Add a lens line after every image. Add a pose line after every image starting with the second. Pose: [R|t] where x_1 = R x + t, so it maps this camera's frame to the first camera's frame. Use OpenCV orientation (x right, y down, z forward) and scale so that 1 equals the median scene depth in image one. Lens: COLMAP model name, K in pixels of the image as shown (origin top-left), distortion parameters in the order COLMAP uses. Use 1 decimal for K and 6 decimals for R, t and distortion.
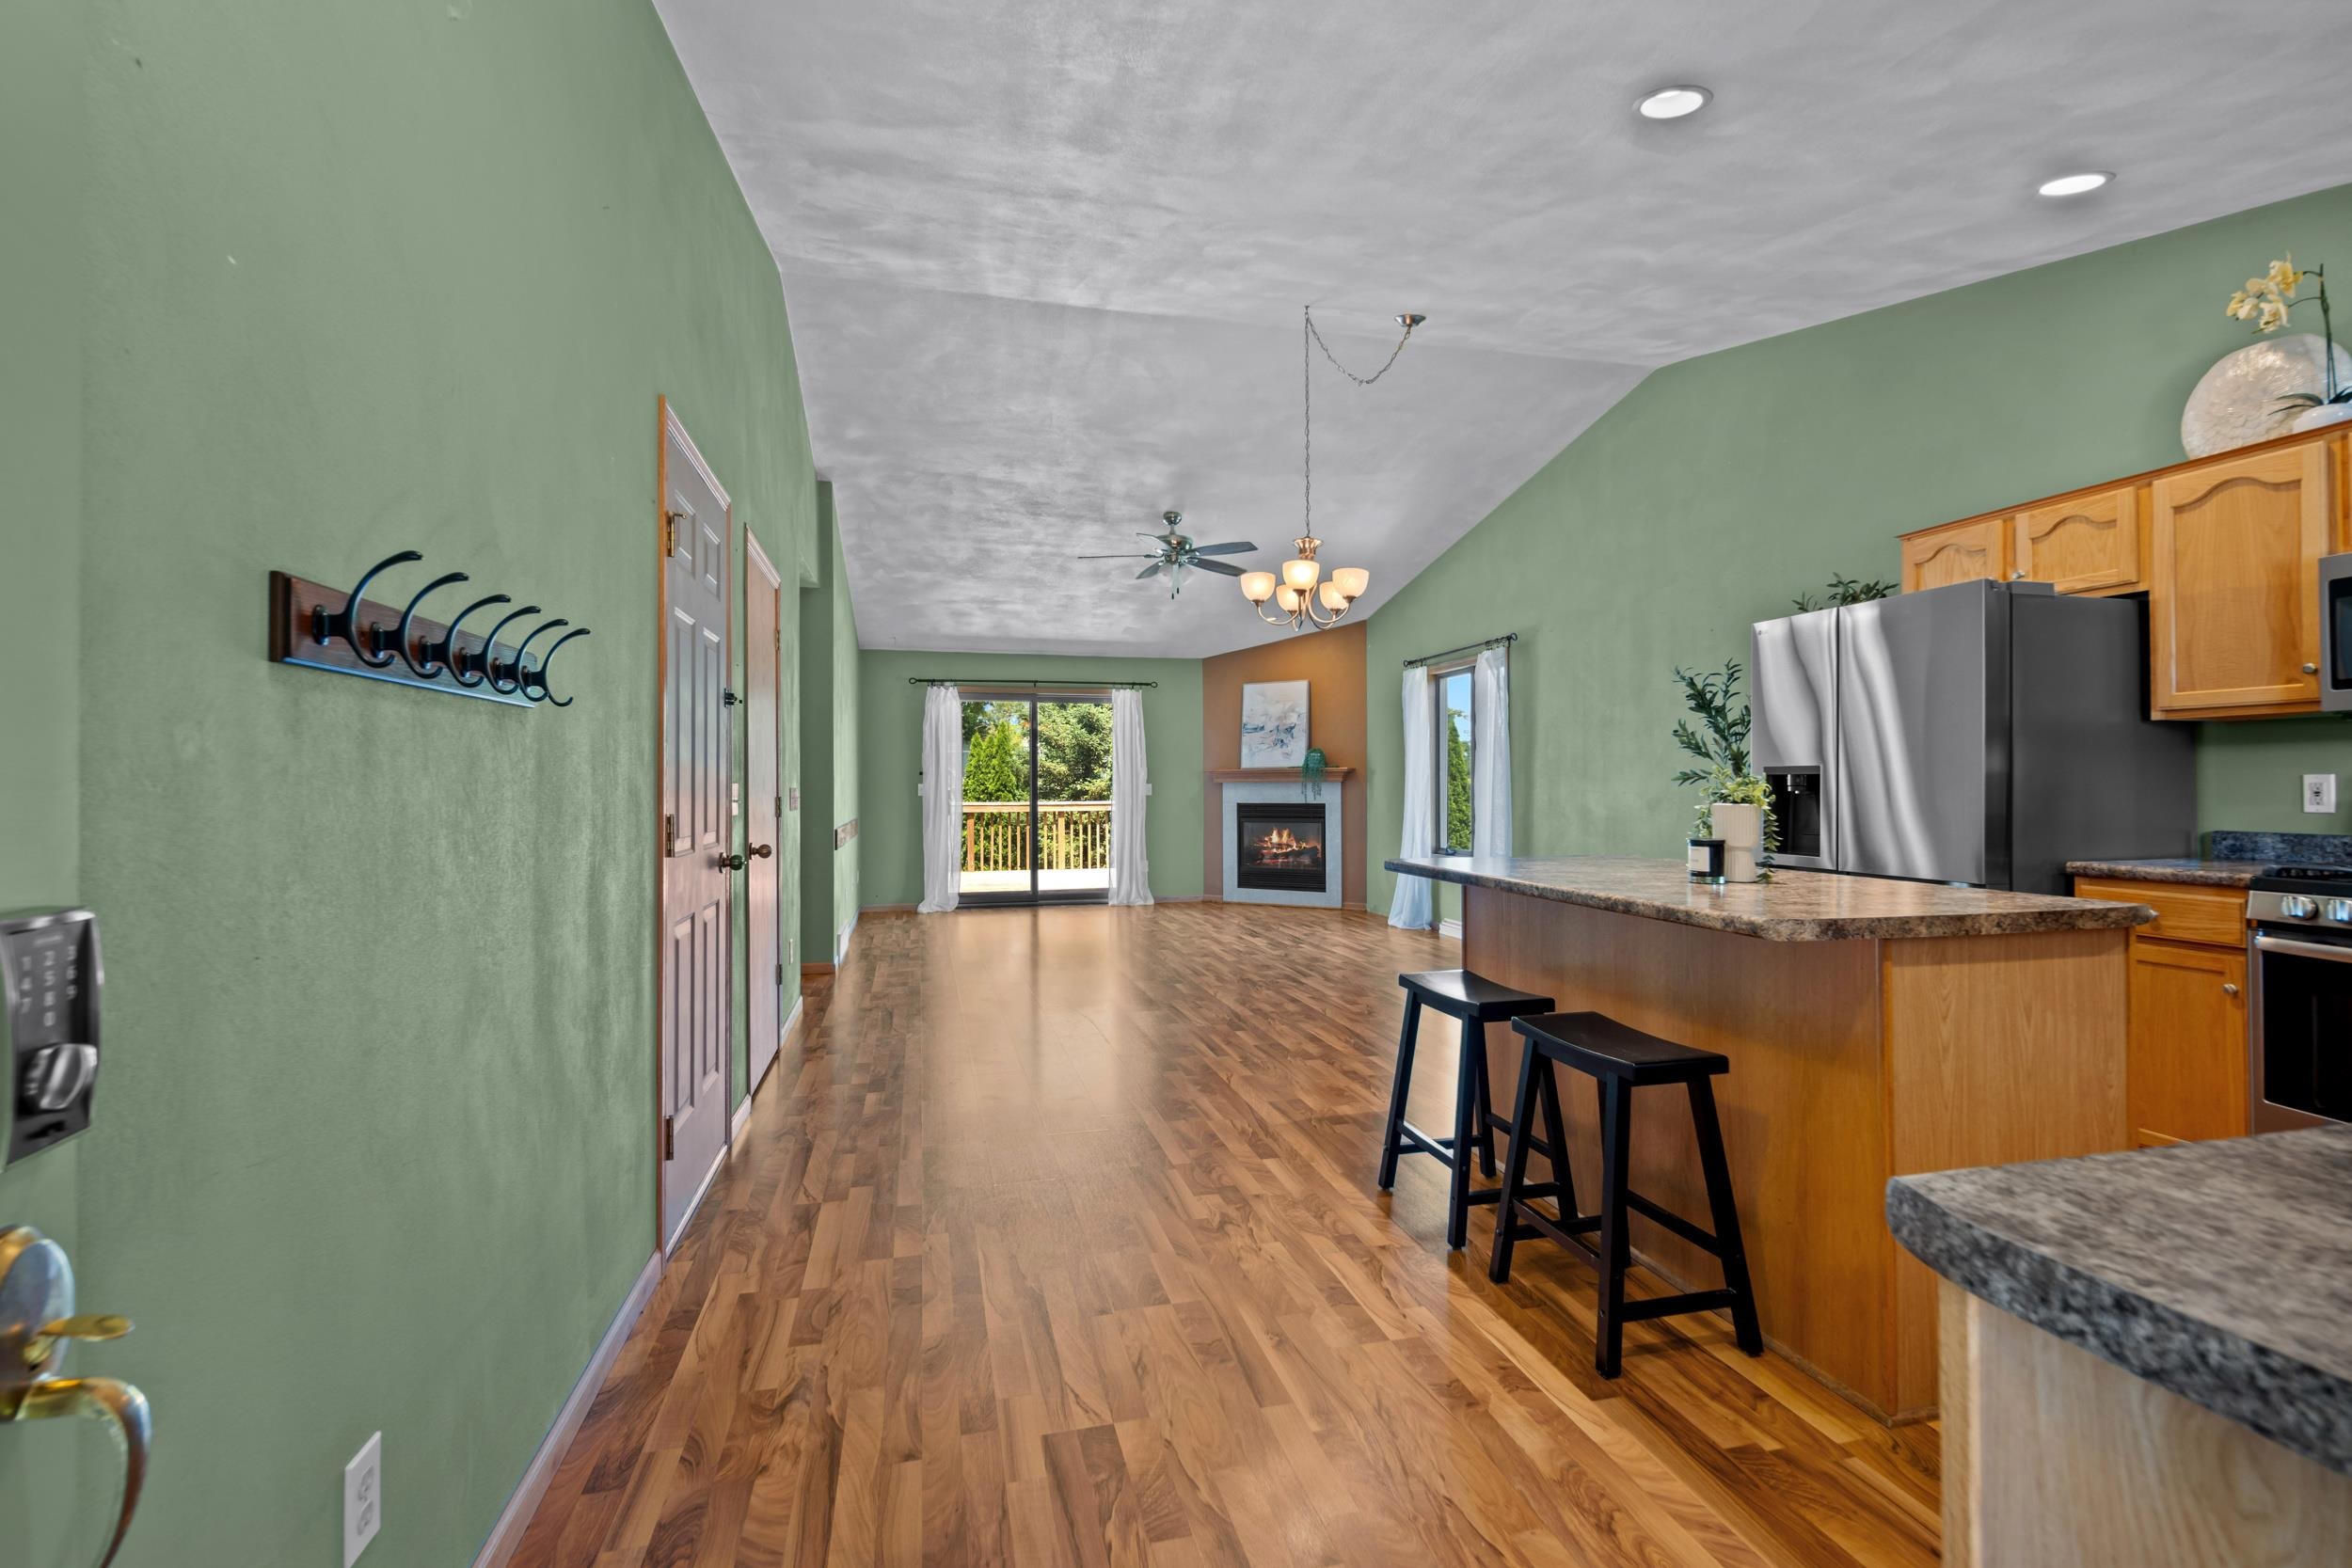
lens RADIAL K [[1034.9, 0, 1195.5], [0, 1034.9, 787.1], [0, 0, 1]] dist [0.010063, -0.003124]
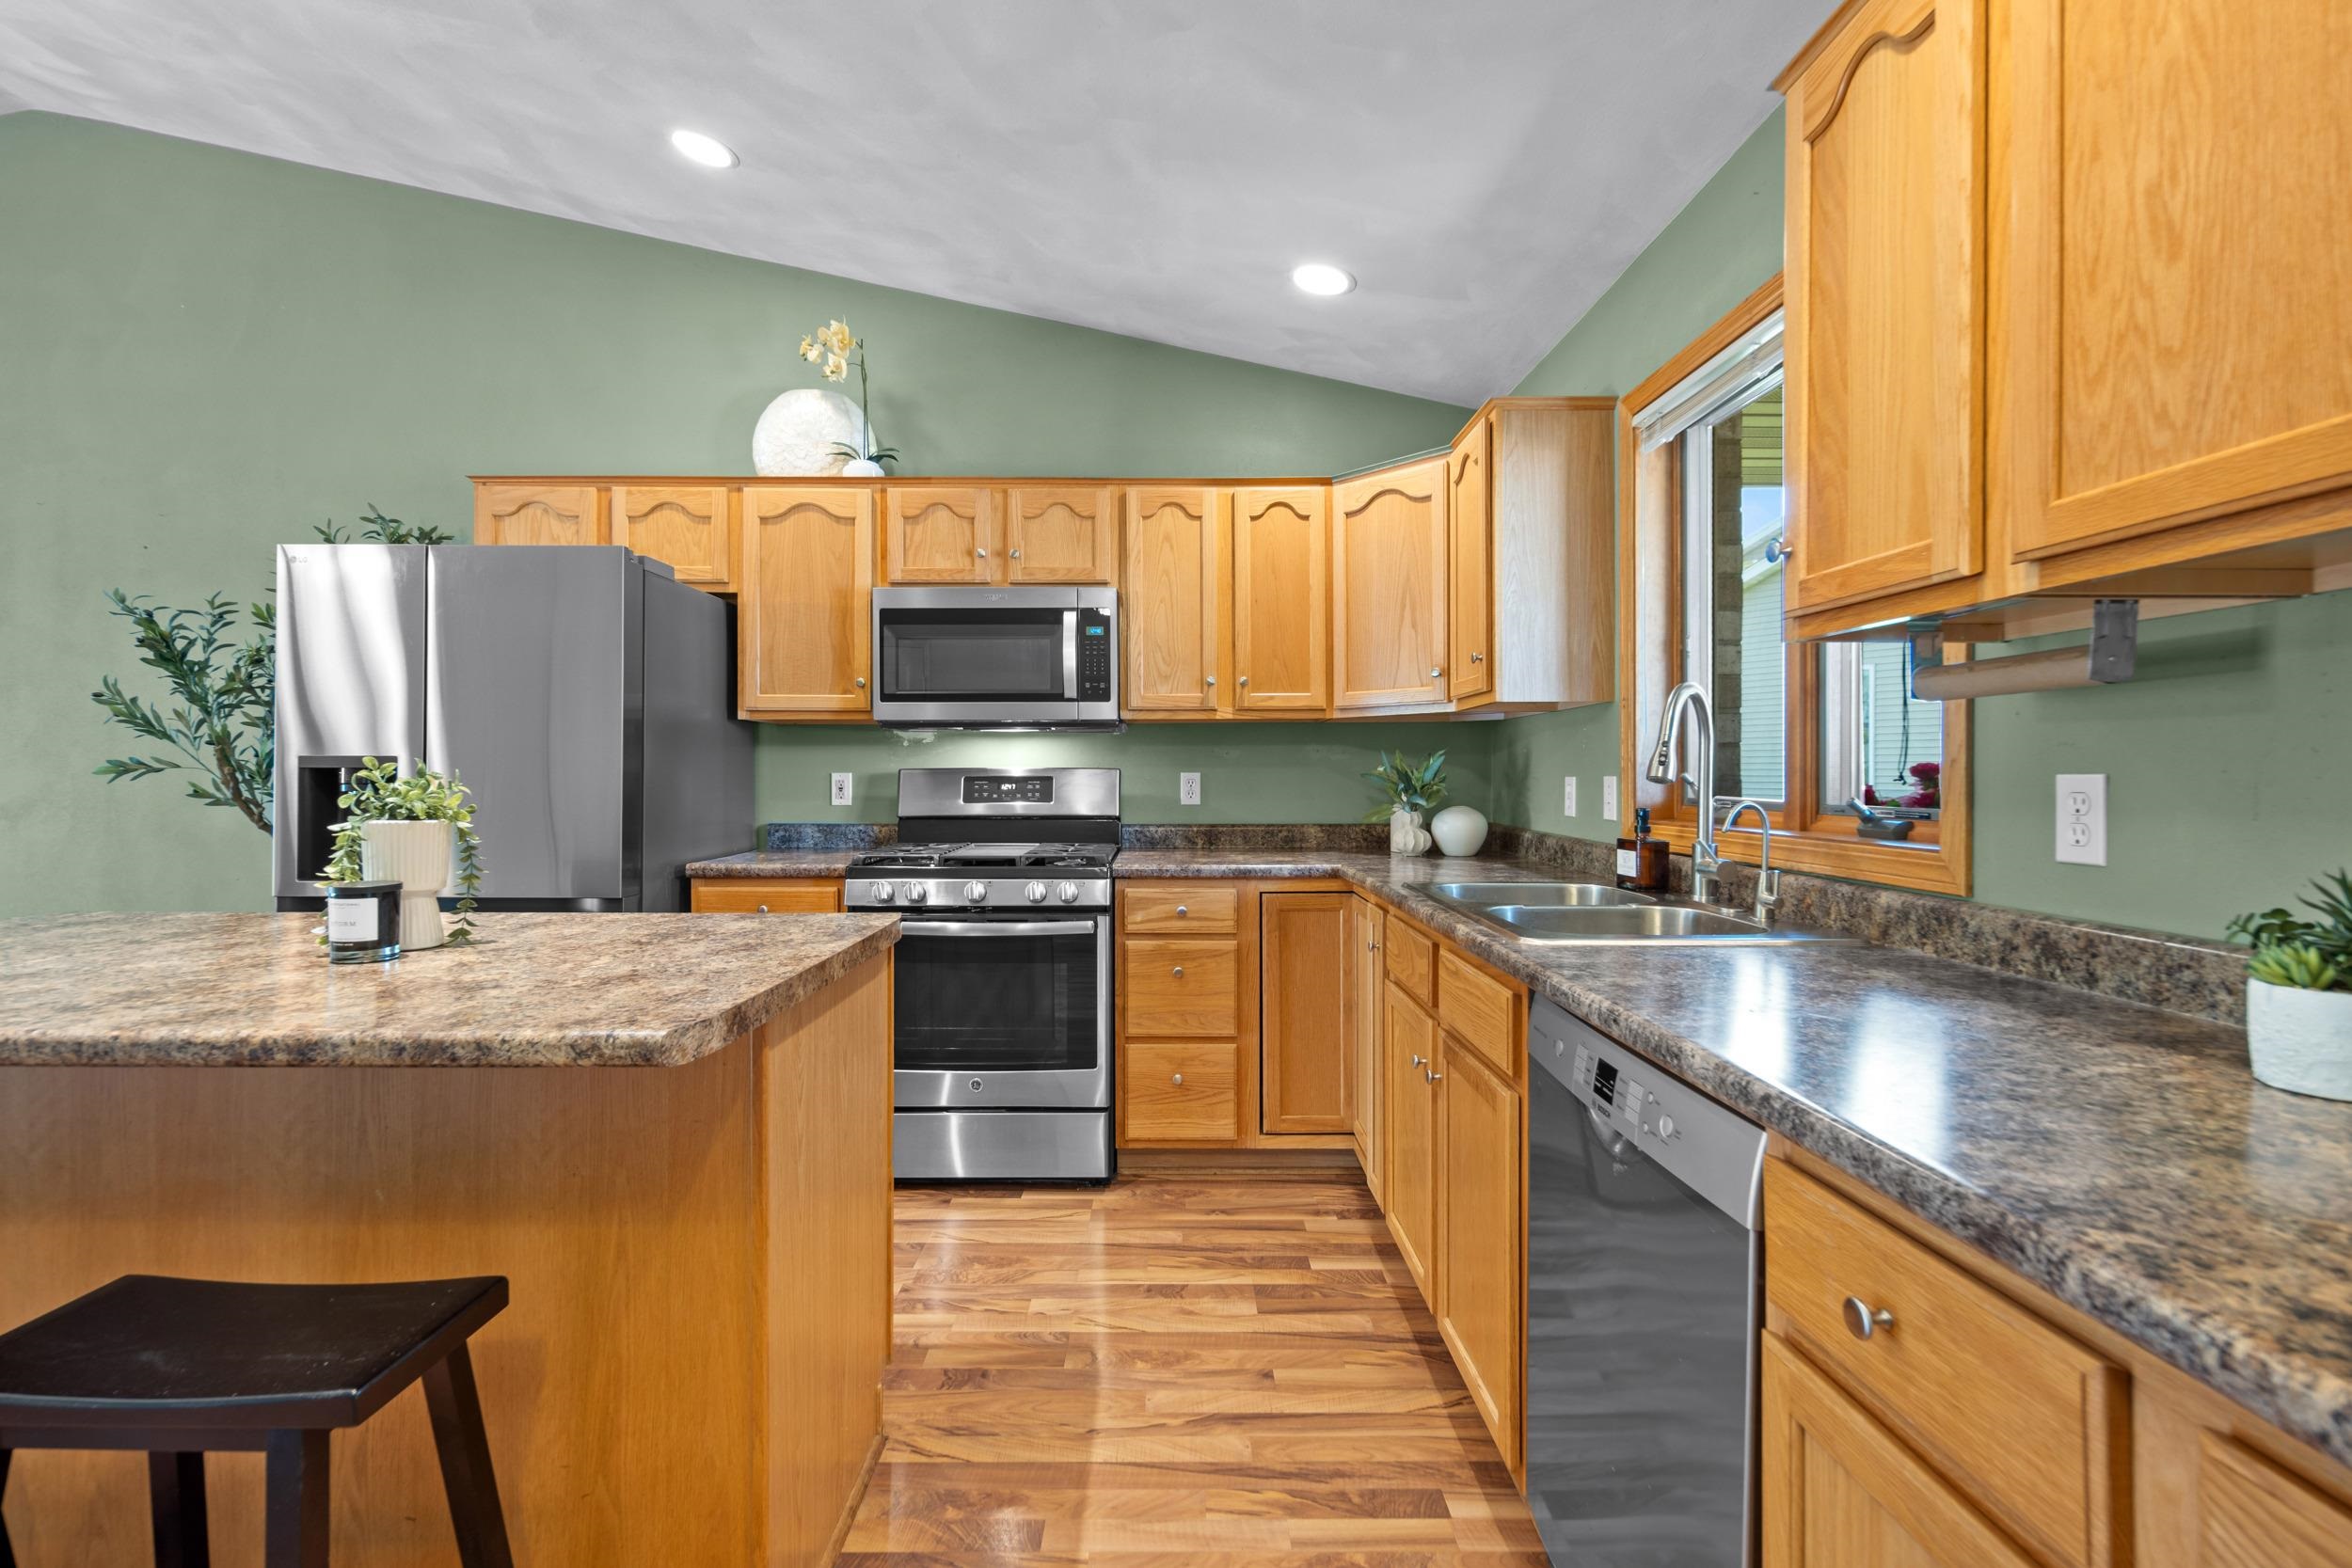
lens RADIAL K [[1034.9, 0, 1166.1], [0, 1034.9, 771.0], [0, 0, 1]] dist [0.010063, -0.003124]
pose [[0.257714, 0.005847, 0.966204, 0.038711], [-0.000468, 0.999982, -0.005927, -0.007520], [-0.966221, 0.001076, 0.257712, 0.339048]]
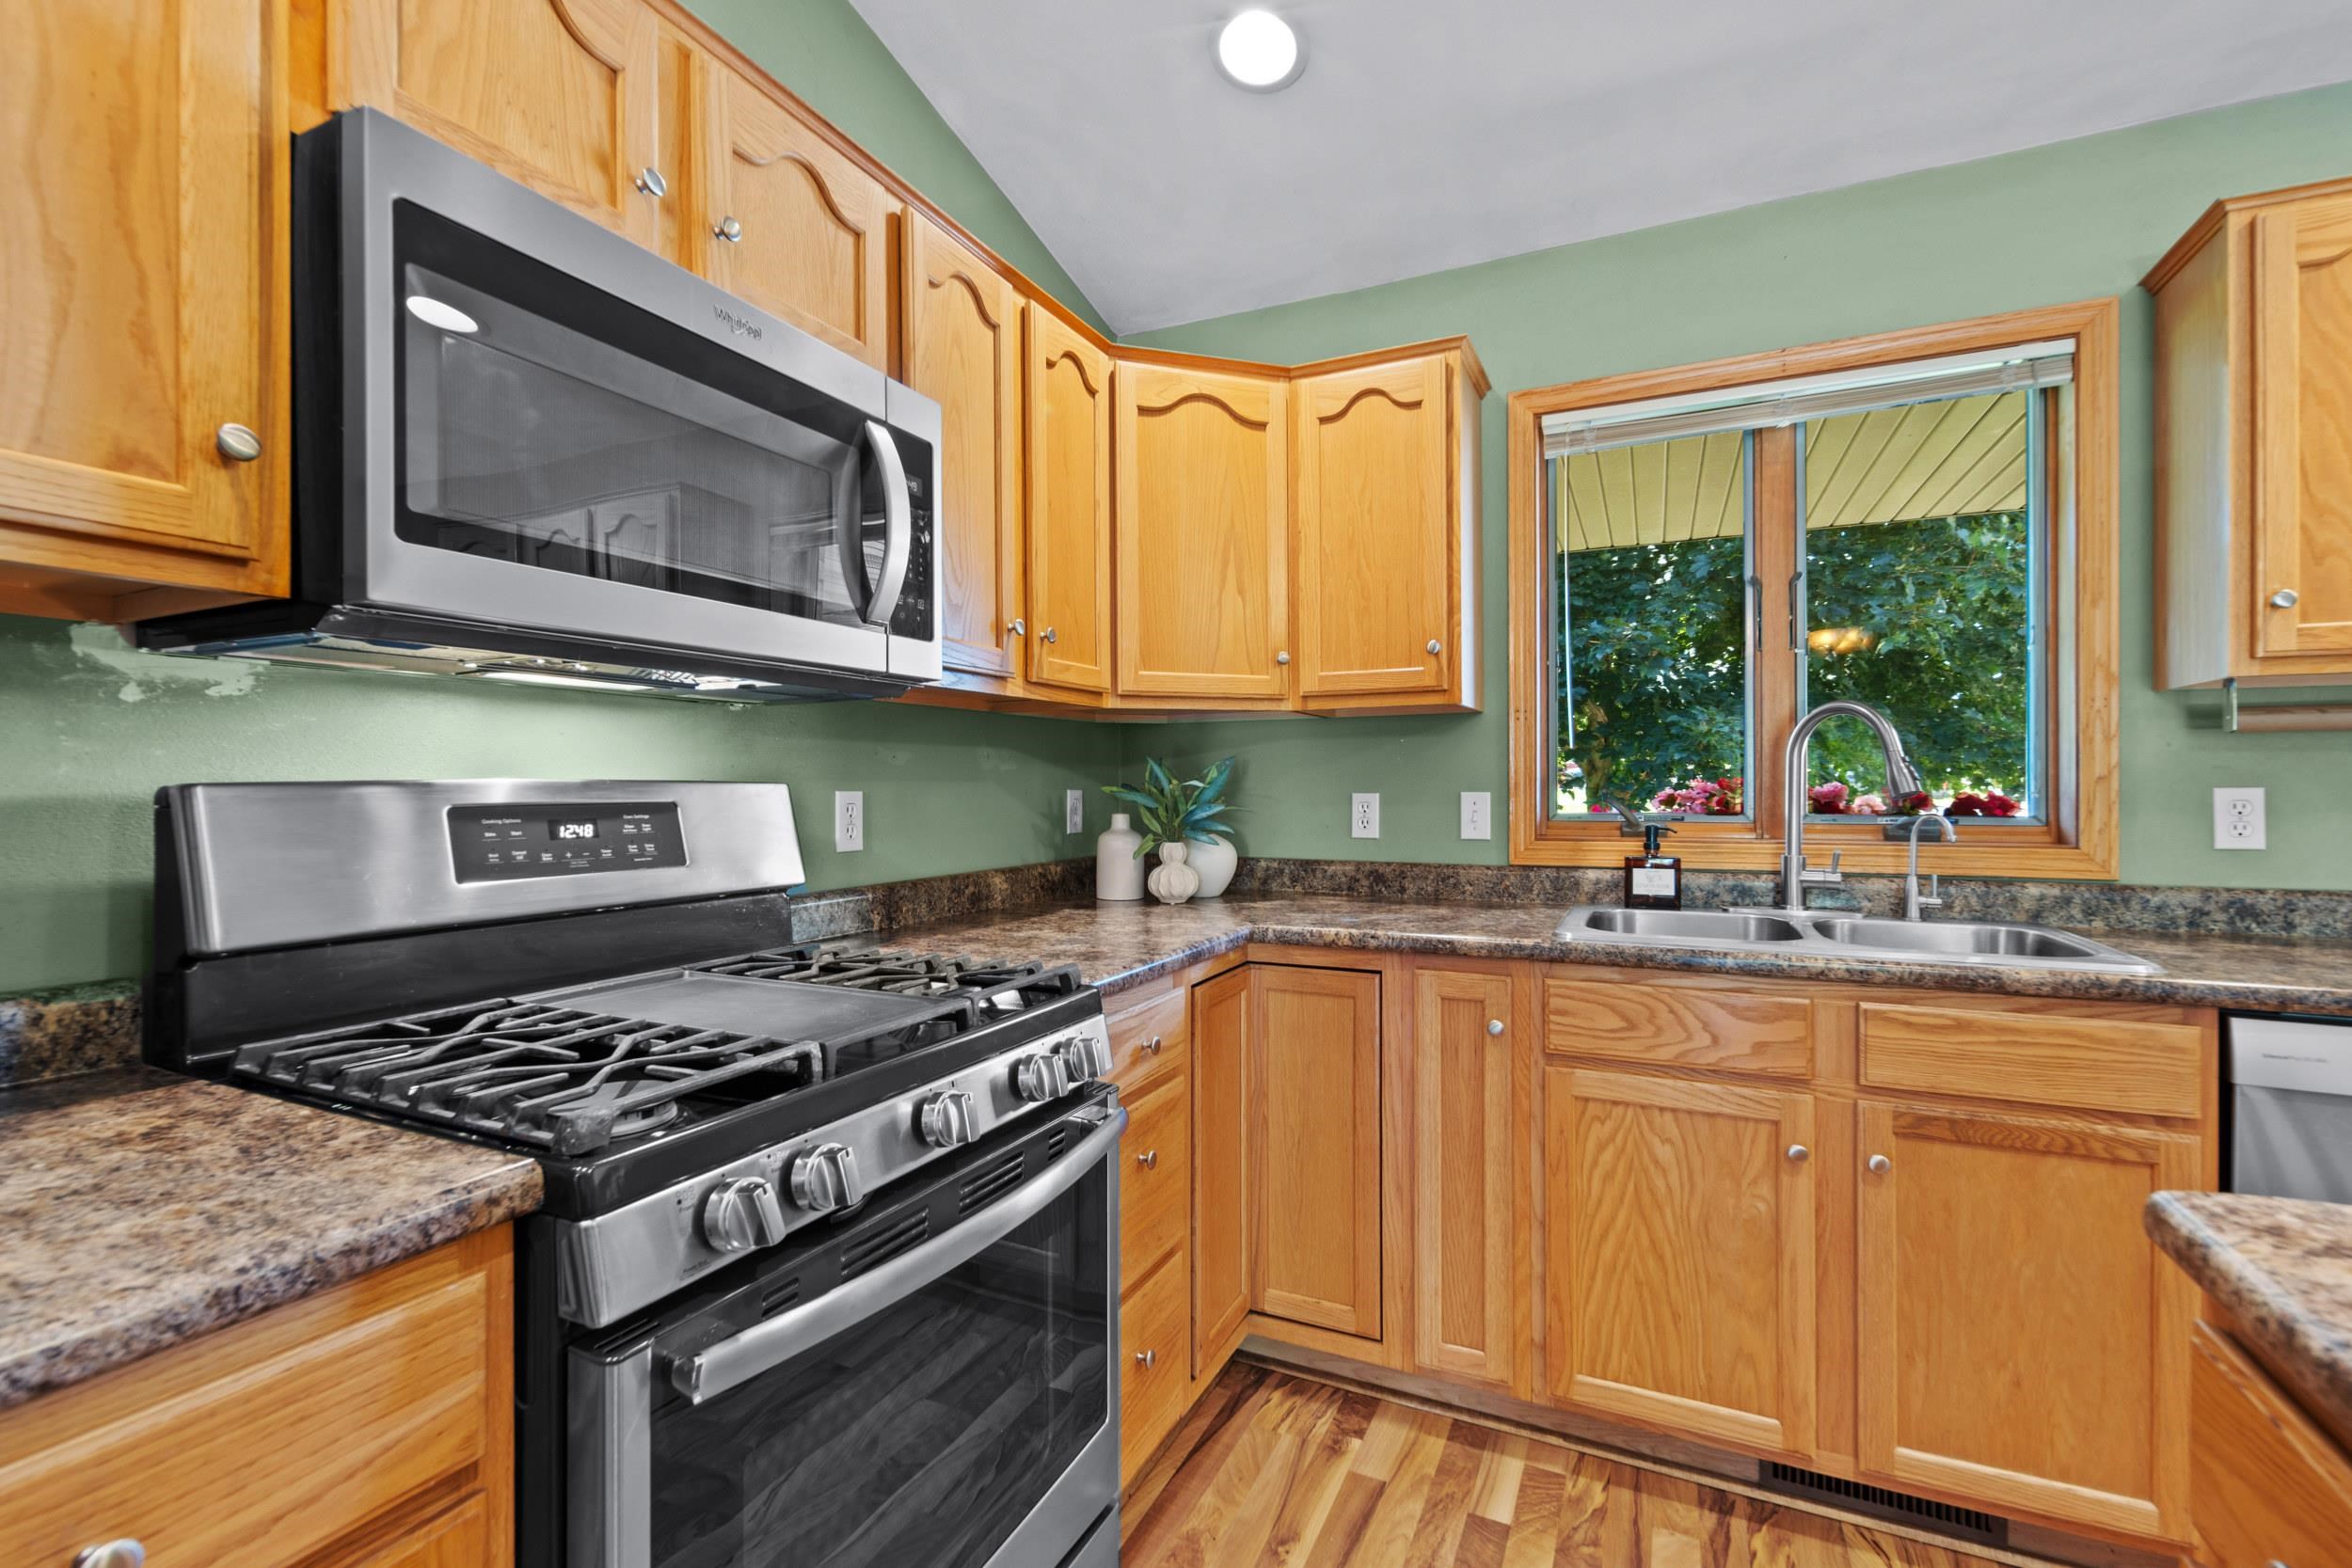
lens RADIAL K [[1034.9, 0, 1174.2], [0, 1034.9, 779.2], [0, 0, 1]] dist [0.010063, -0.003124]
pose [[-0.765567, 0.009817, 0.643281, 0.612621], [0.006225, 0.999950, -0.007852, -0.013285], [-0.643326, -0.002006, -0.765590, 0.952427]]
